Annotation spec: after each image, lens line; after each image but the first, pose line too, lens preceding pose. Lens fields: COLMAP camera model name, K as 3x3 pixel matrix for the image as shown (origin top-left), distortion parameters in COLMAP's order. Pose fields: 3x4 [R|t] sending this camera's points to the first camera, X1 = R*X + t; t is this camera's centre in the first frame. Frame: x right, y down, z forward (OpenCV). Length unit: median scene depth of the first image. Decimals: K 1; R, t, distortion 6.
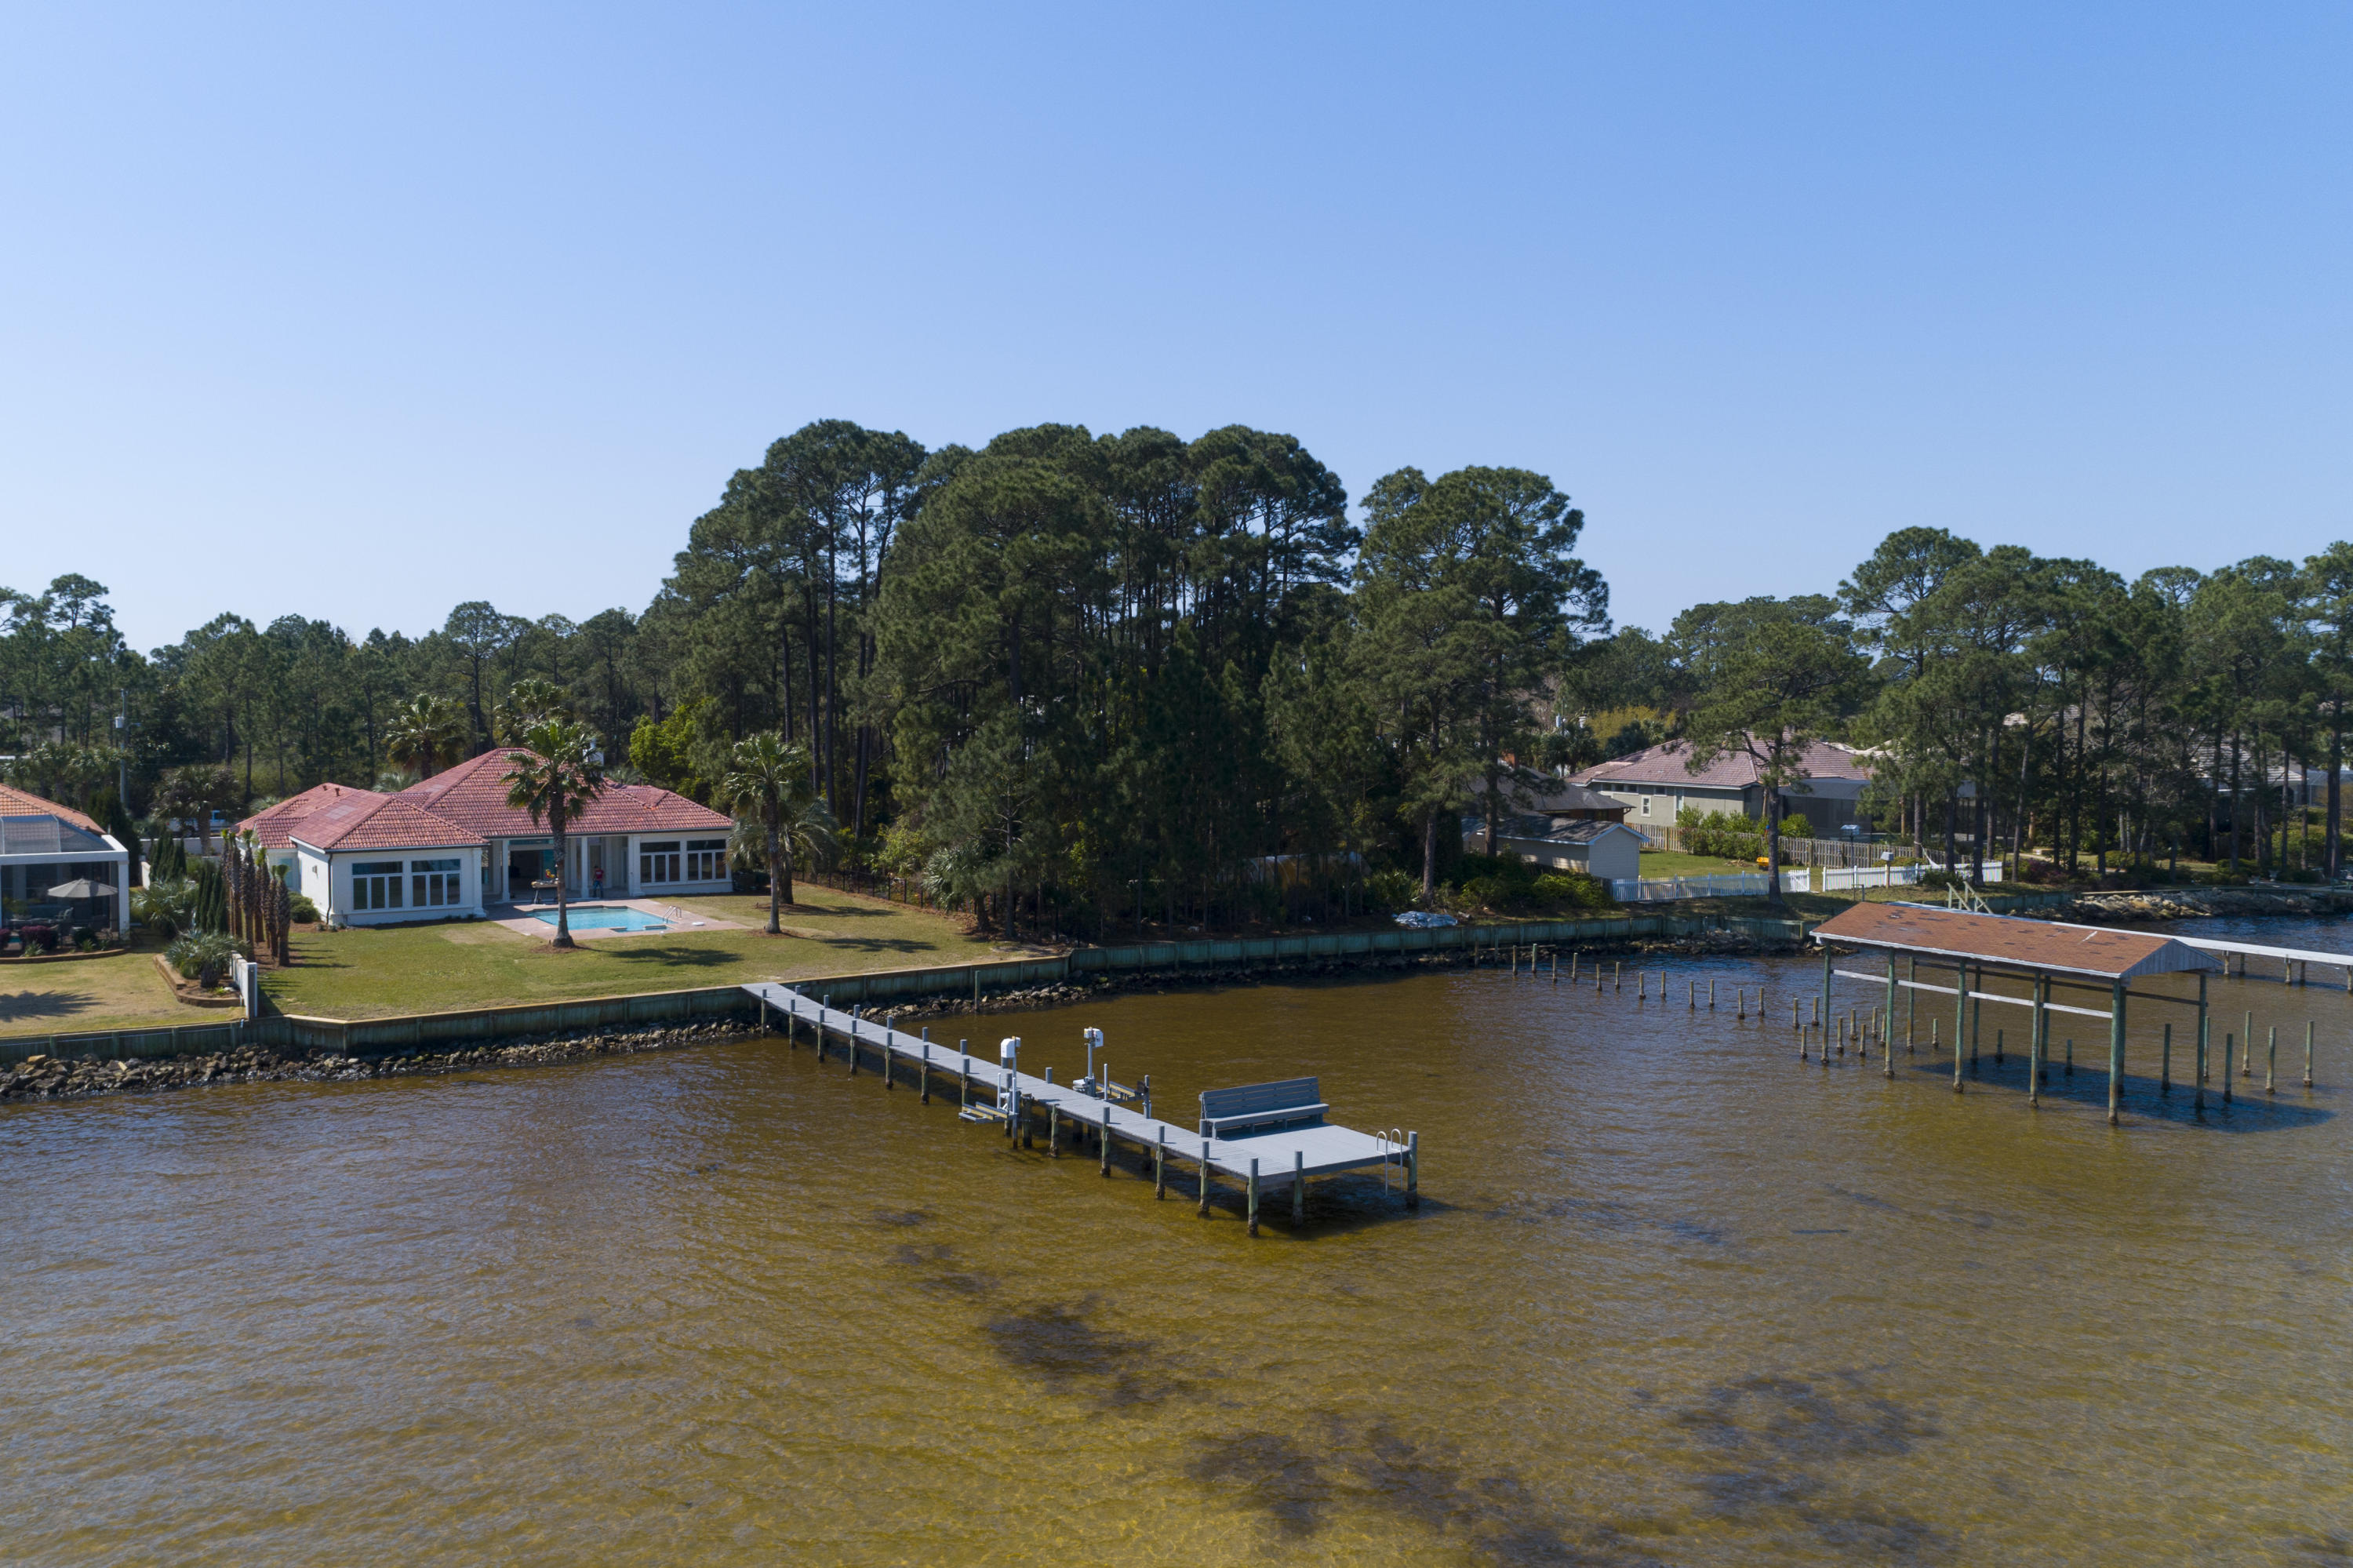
lens RADIAL K [[1893.1, 0, 1039.5], [0, 1893.1, 788.0], [0, 0, 1]] dist [0.007465, -0.001249]
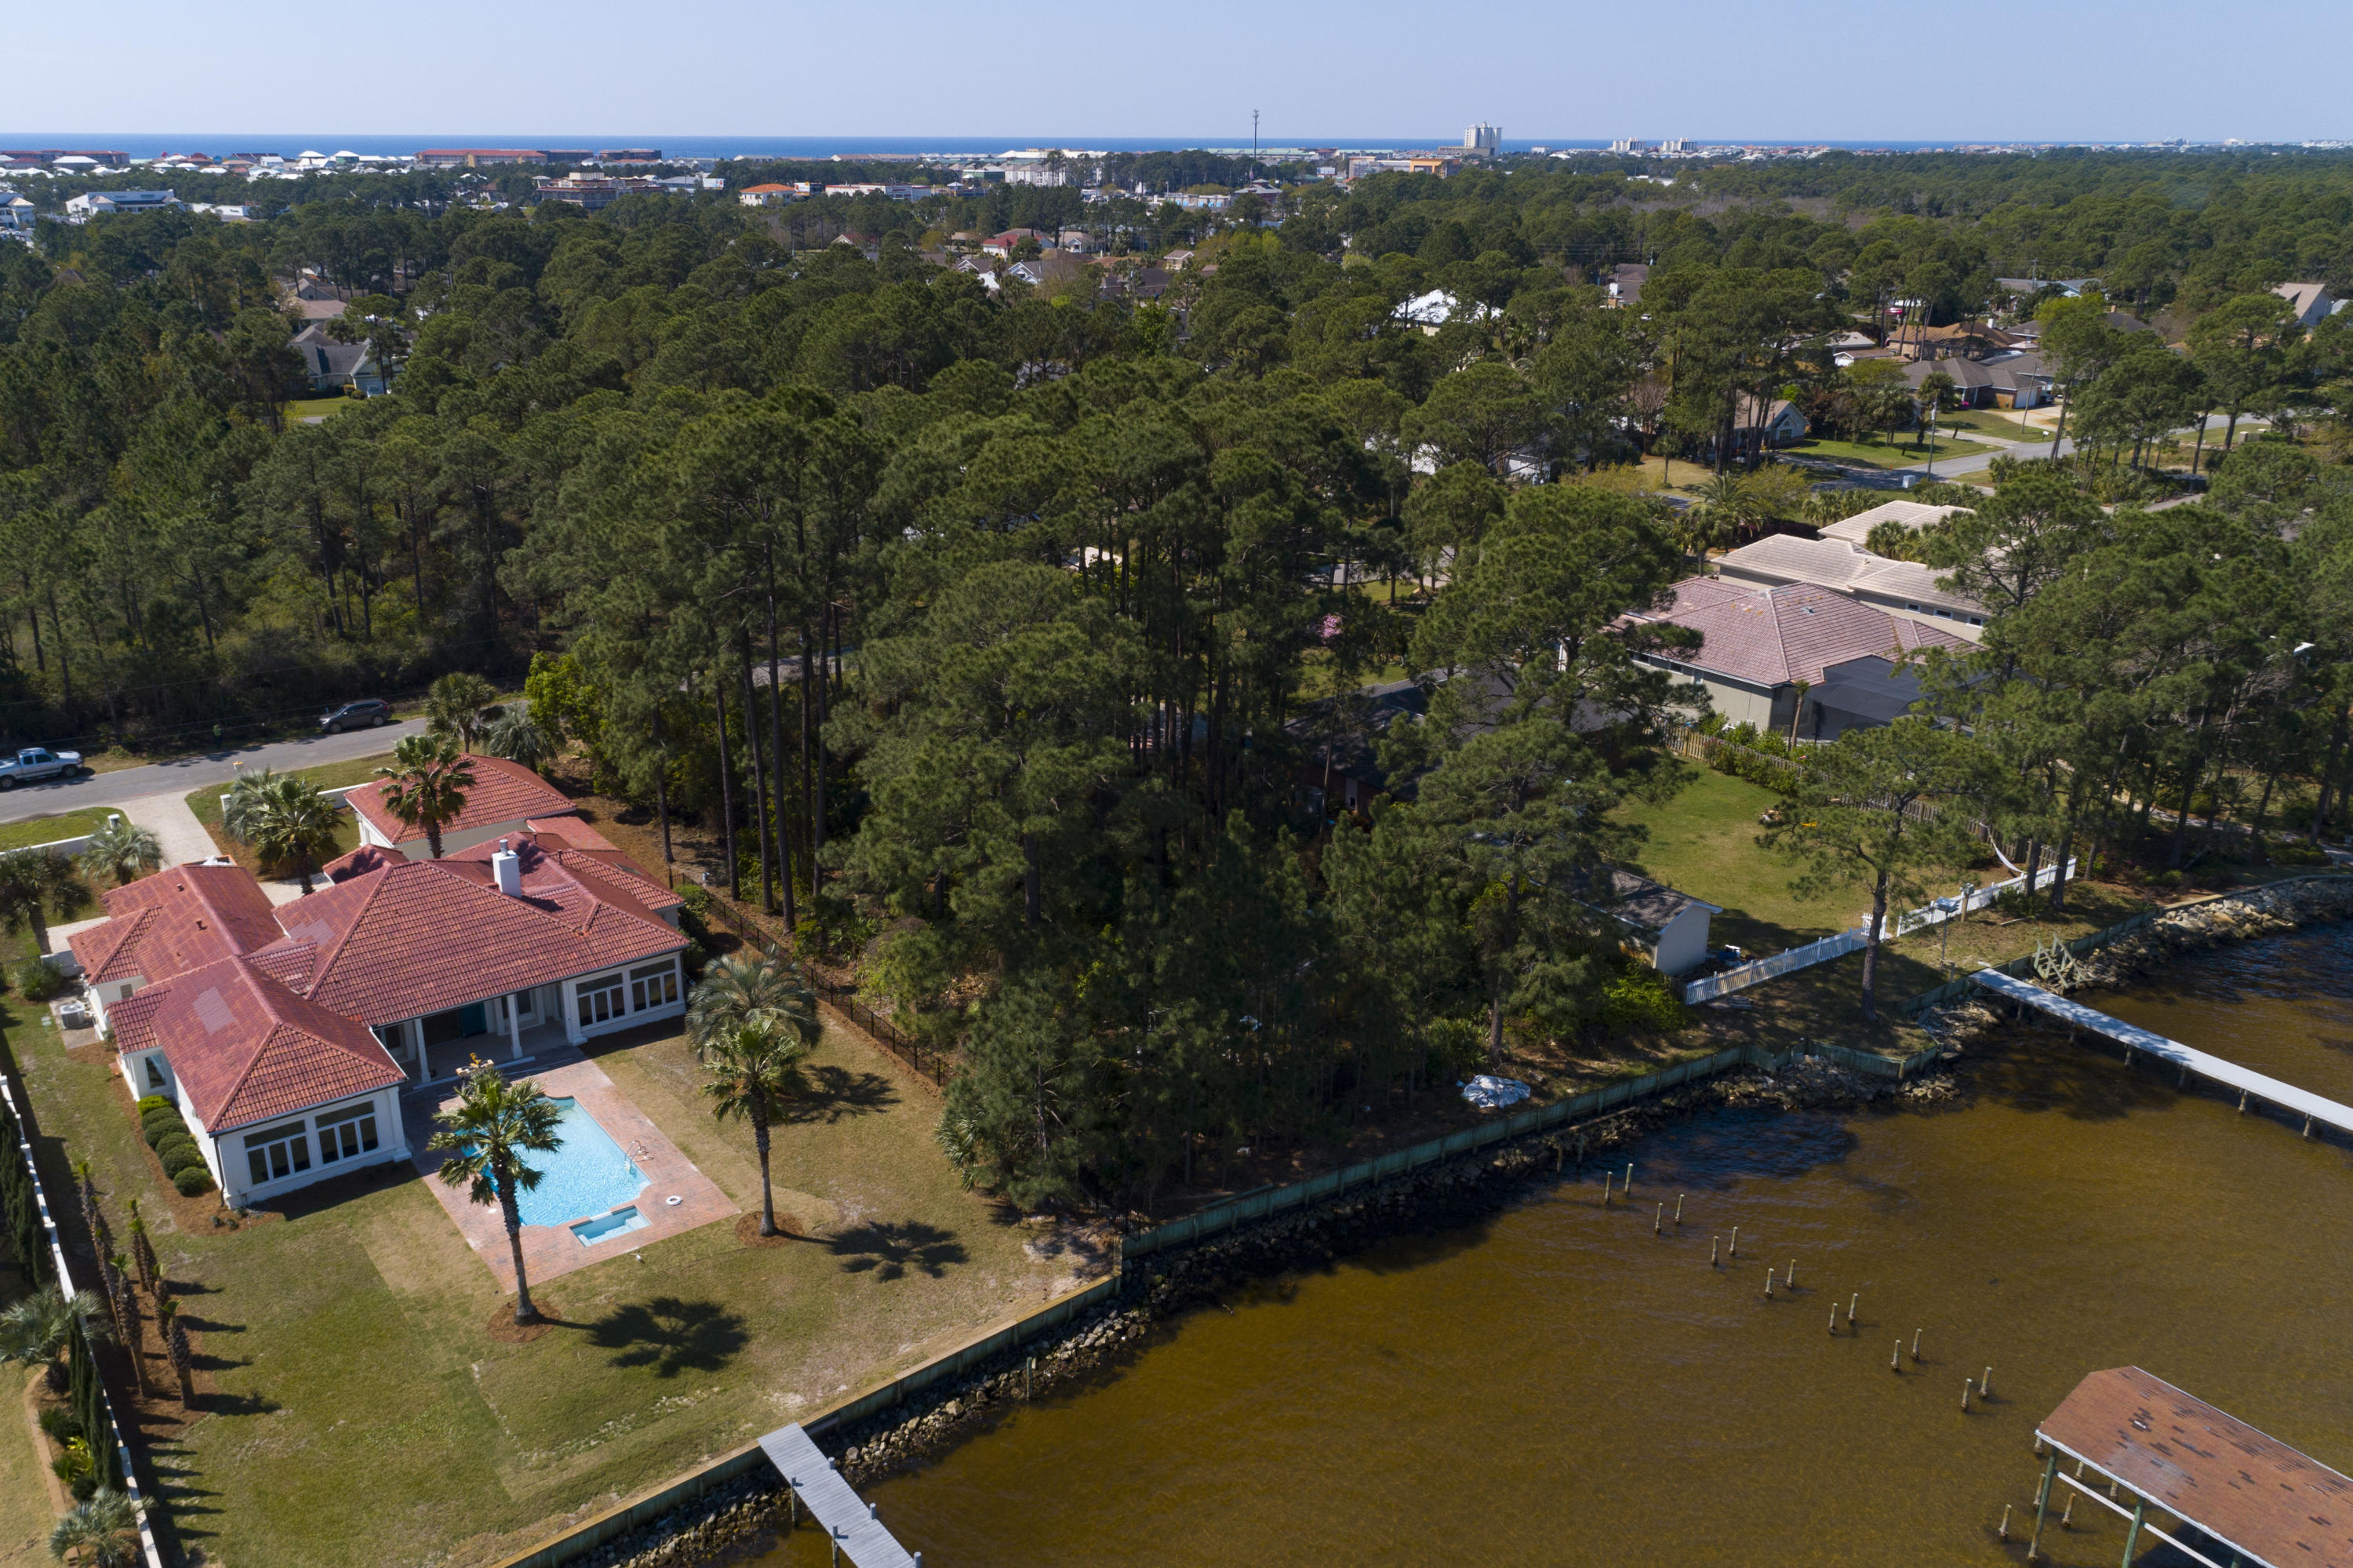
lens RADIAL K [[1893.1, 0, 1039.5], [0, 1893.1, 788.0], [0, 0, 1]] dist [0.007465, -0.001249]
pose [[0.996982, -0.036786, 0.068366, -0.064749], [0.015463, 0.957062, 0.289469, -0.332200], [-0.076079, -0.287539, 0.954743, 0.219275]]
